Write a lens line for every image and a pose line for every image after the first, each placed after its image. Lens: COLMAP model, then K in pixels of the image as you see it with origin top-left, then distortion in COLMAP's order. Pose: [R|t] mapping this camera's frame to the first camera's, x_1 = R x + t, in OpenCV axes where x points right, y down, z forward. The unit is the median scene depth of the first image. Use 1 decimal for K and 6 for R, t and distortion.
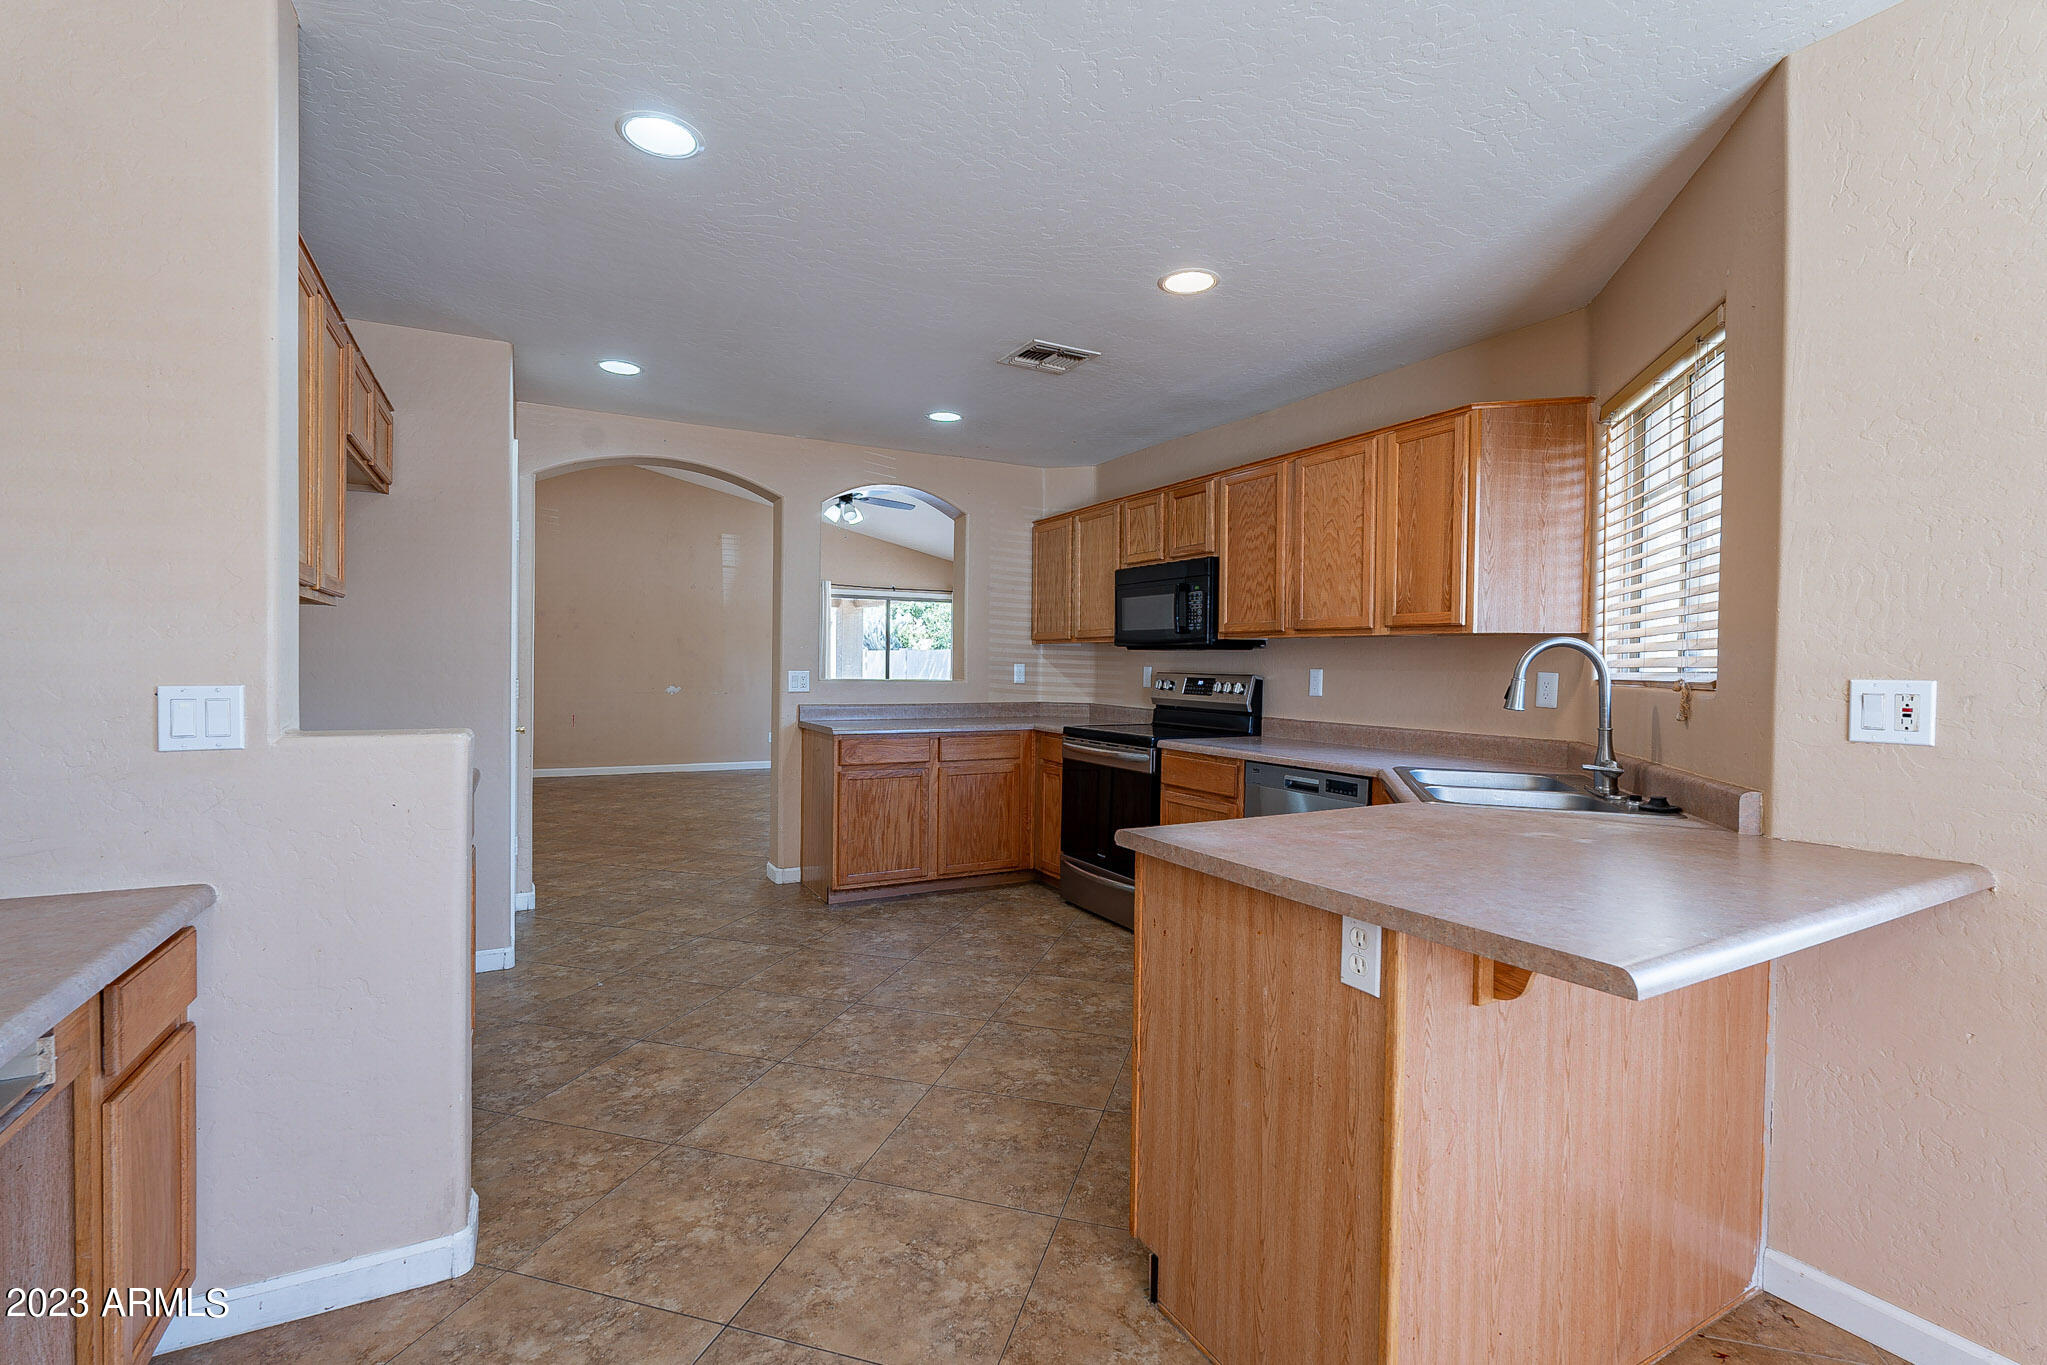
lens RADIAL K [[902.4, 0, 1023.5], [0, 902.4, 682.5], [0, 0, 1]] dist [-0.004209, 0.000076]
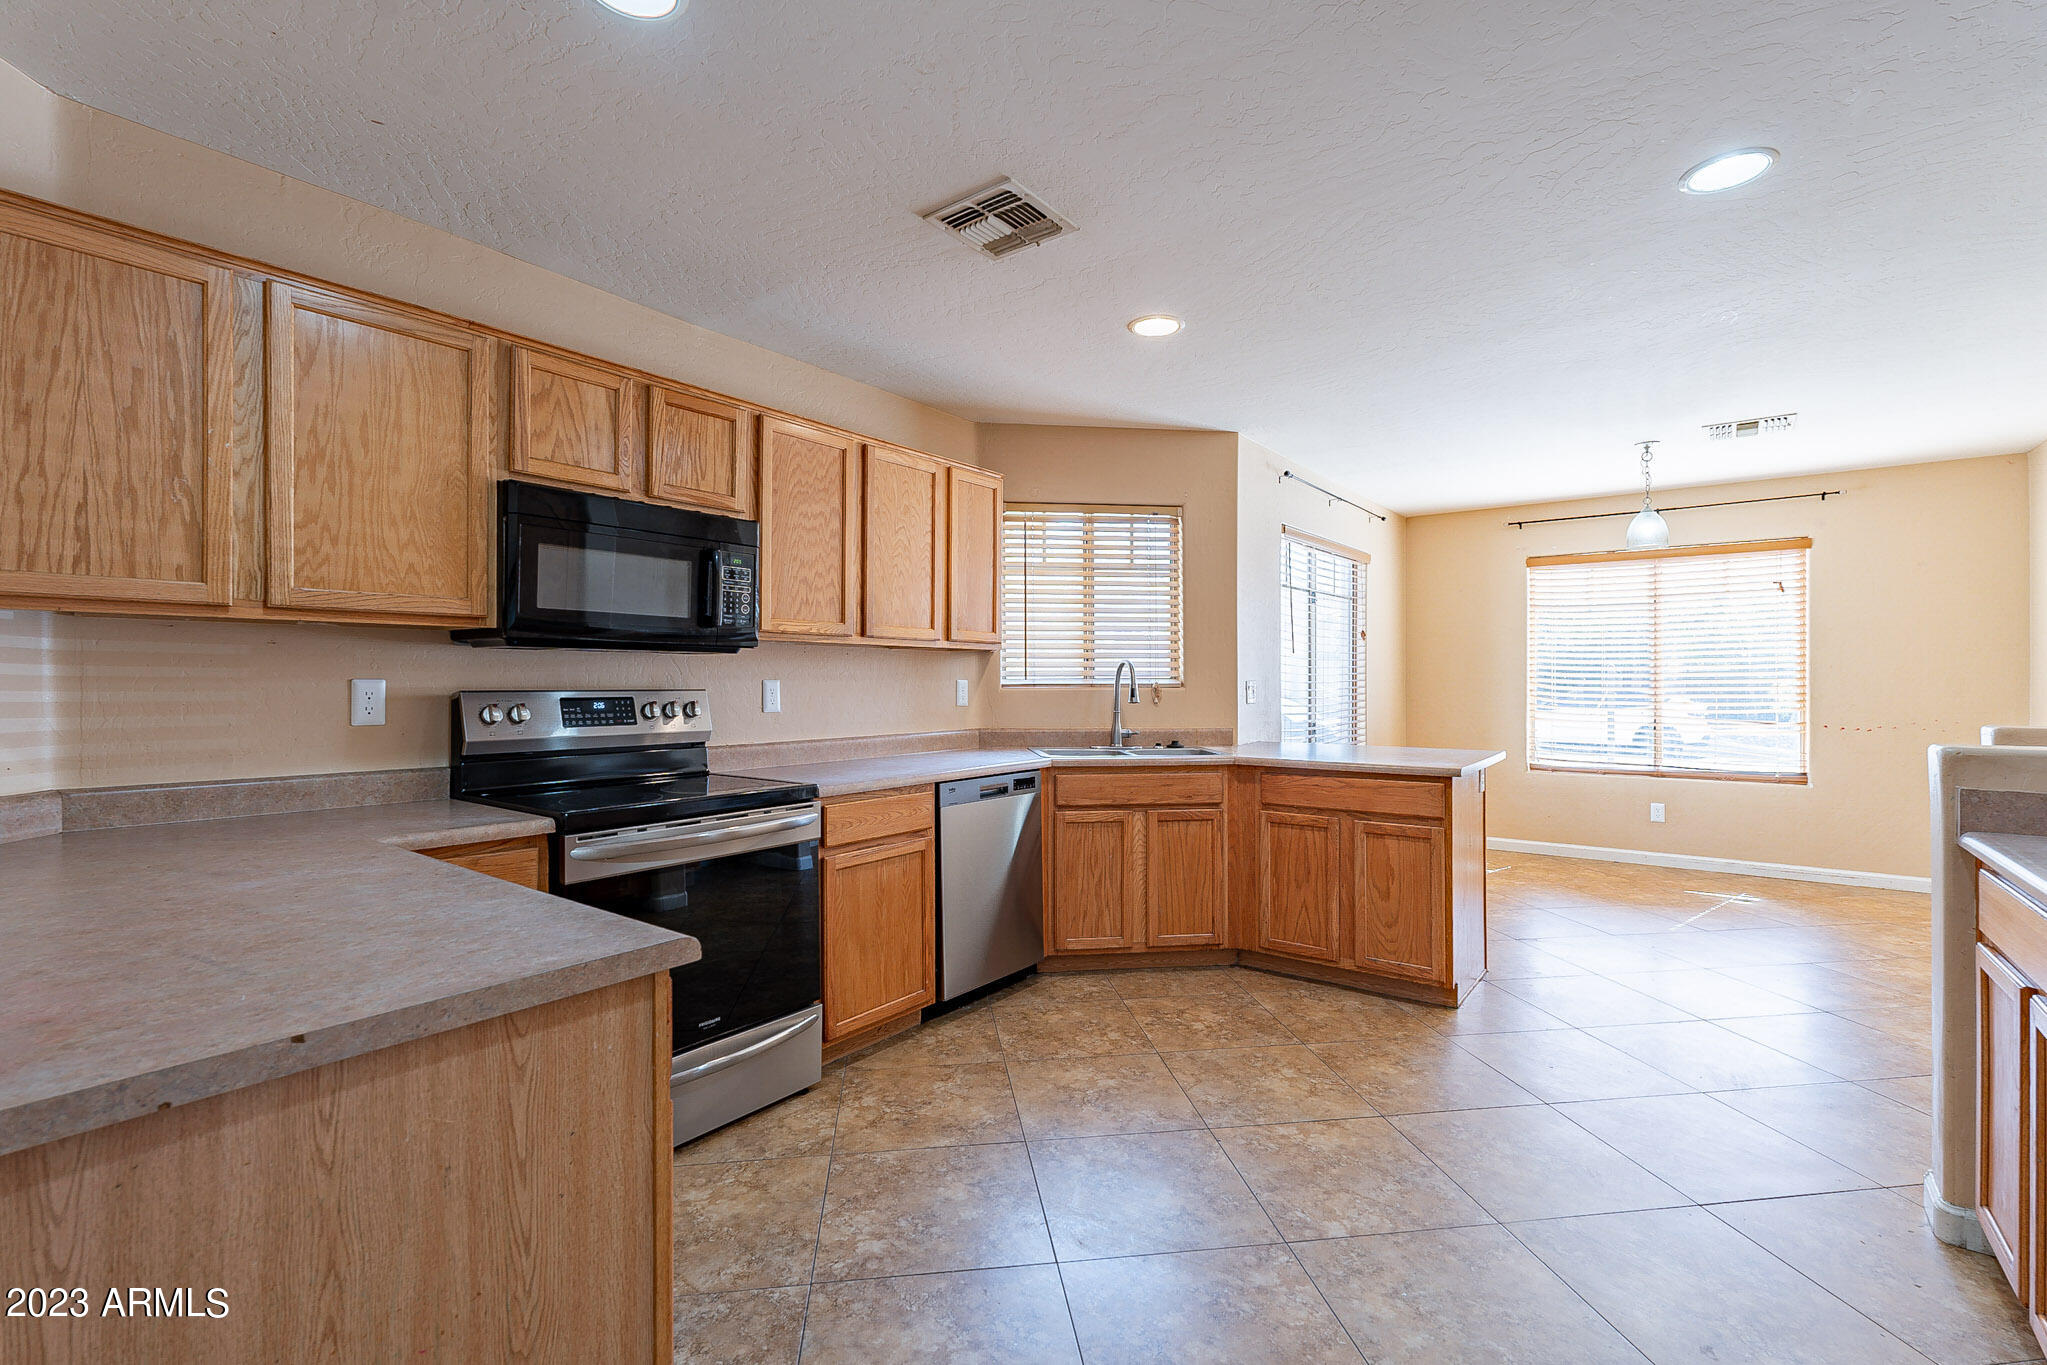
lens RADIAL K [[902.4, 0, 1023.5], [0, 902.4, 682.5], [0, 0, 1]] dist [-0.004209, 0.000076]
pose [[-0.403438, -0.016143, 0.914864, -0.480286], [0.012522, 0.999653, 0.023161, -0.026214], [-0.914921, 0.020800, -0.403096, 1.013660]]
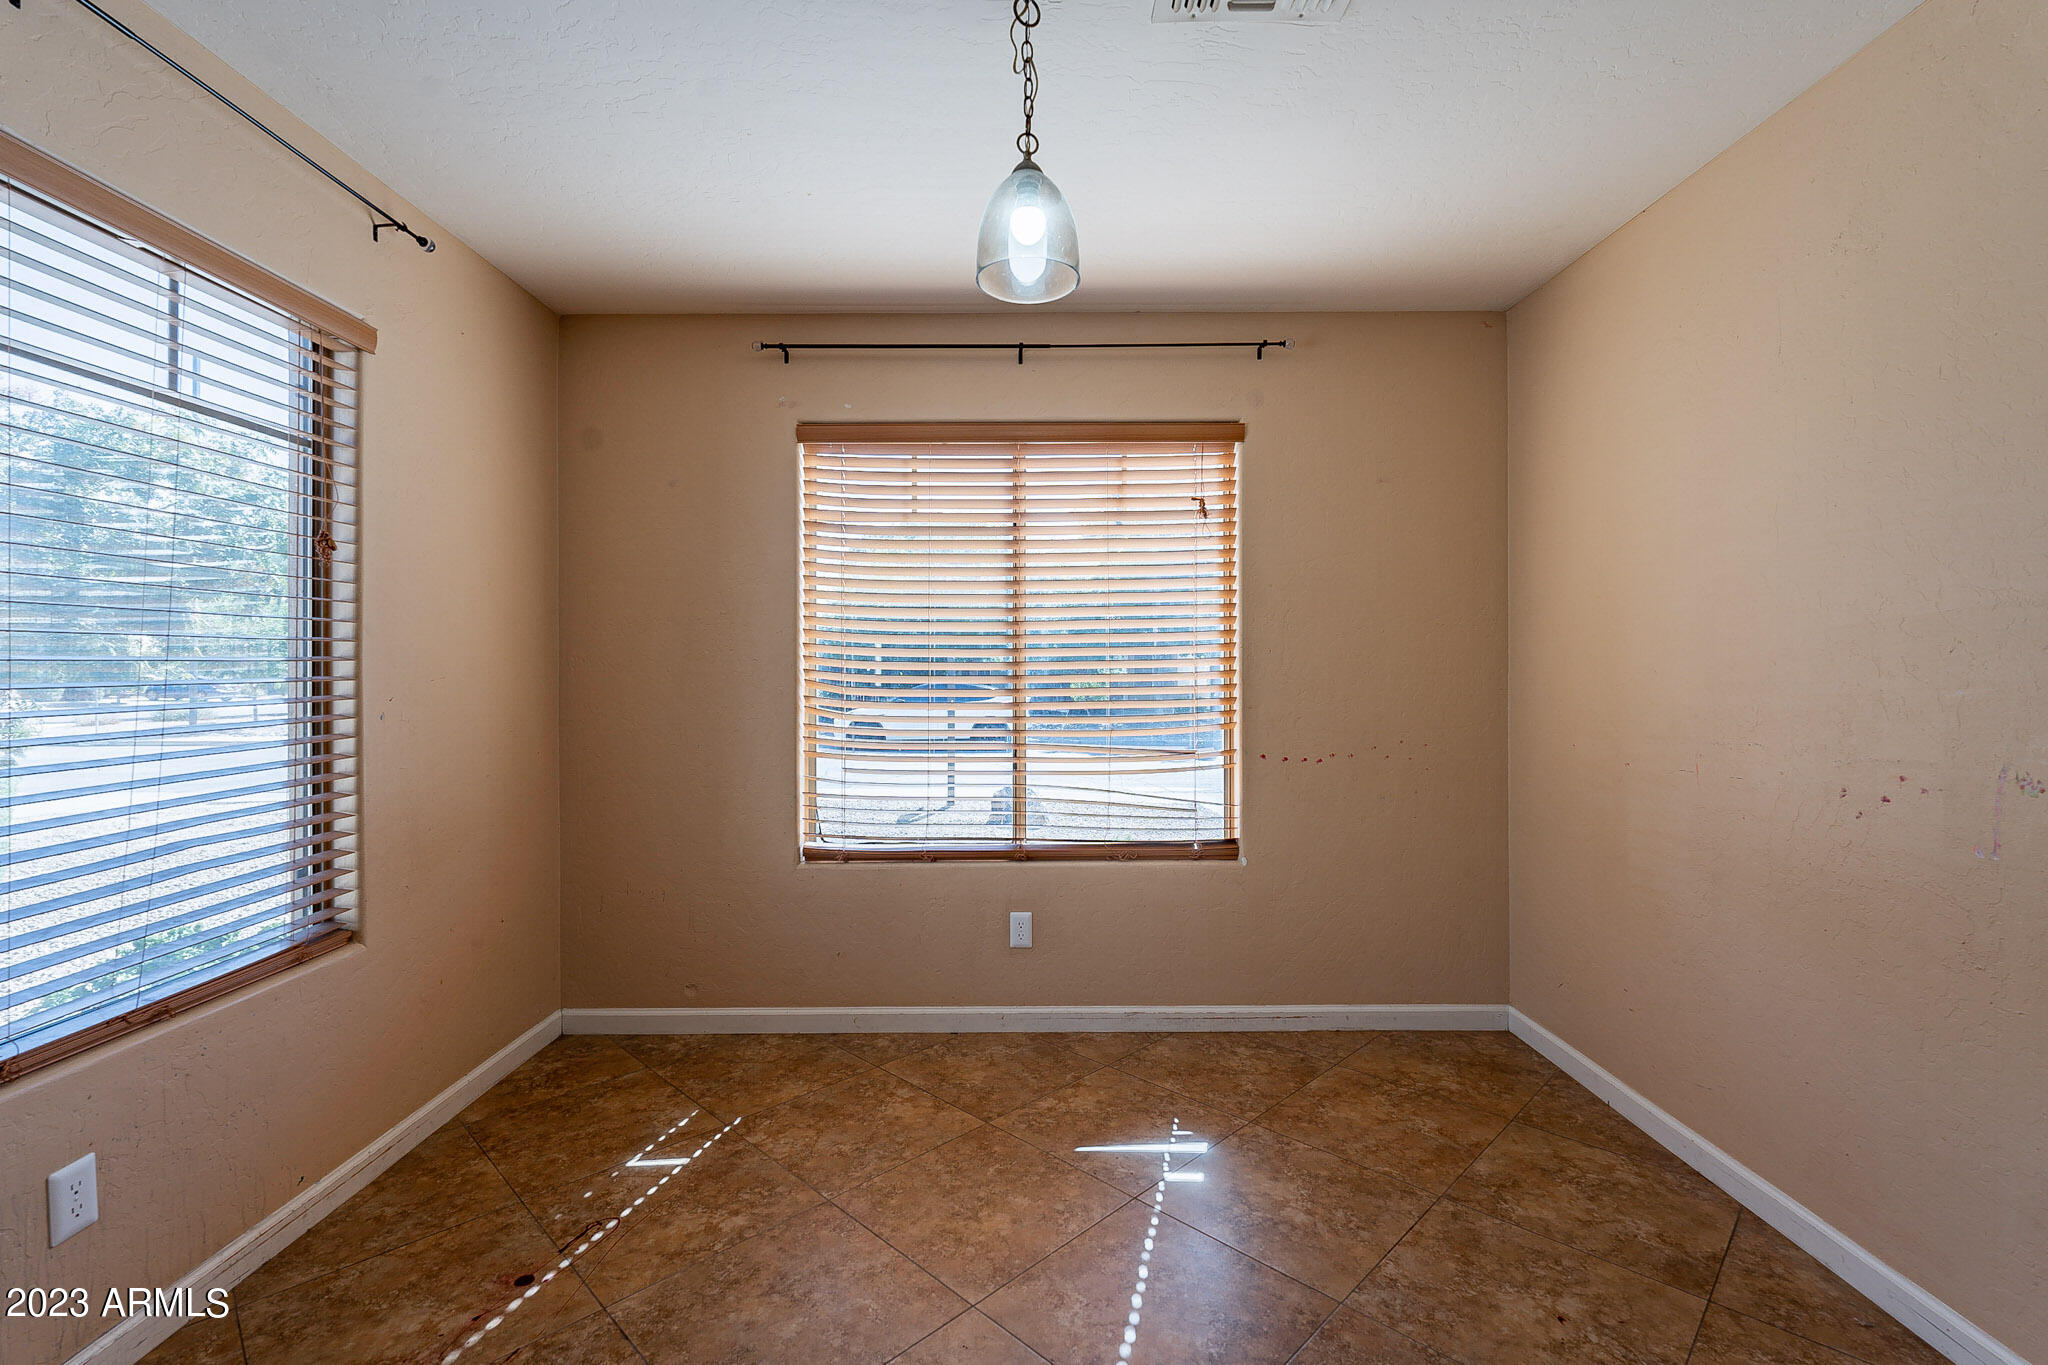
lens RADIAL K [[926.2, 0, 1024.0], [0, 926.2, 682.5], [0, 0, 1]] dist [-0.005057, -0.000129]
pose [[-0.876879, -0.021095, 0.480247, 0.008128], [-0.002410, 0.999217, 0.039491, -0.010284], [-0.480704, 0.033471, -0.876244, 0.252568]]
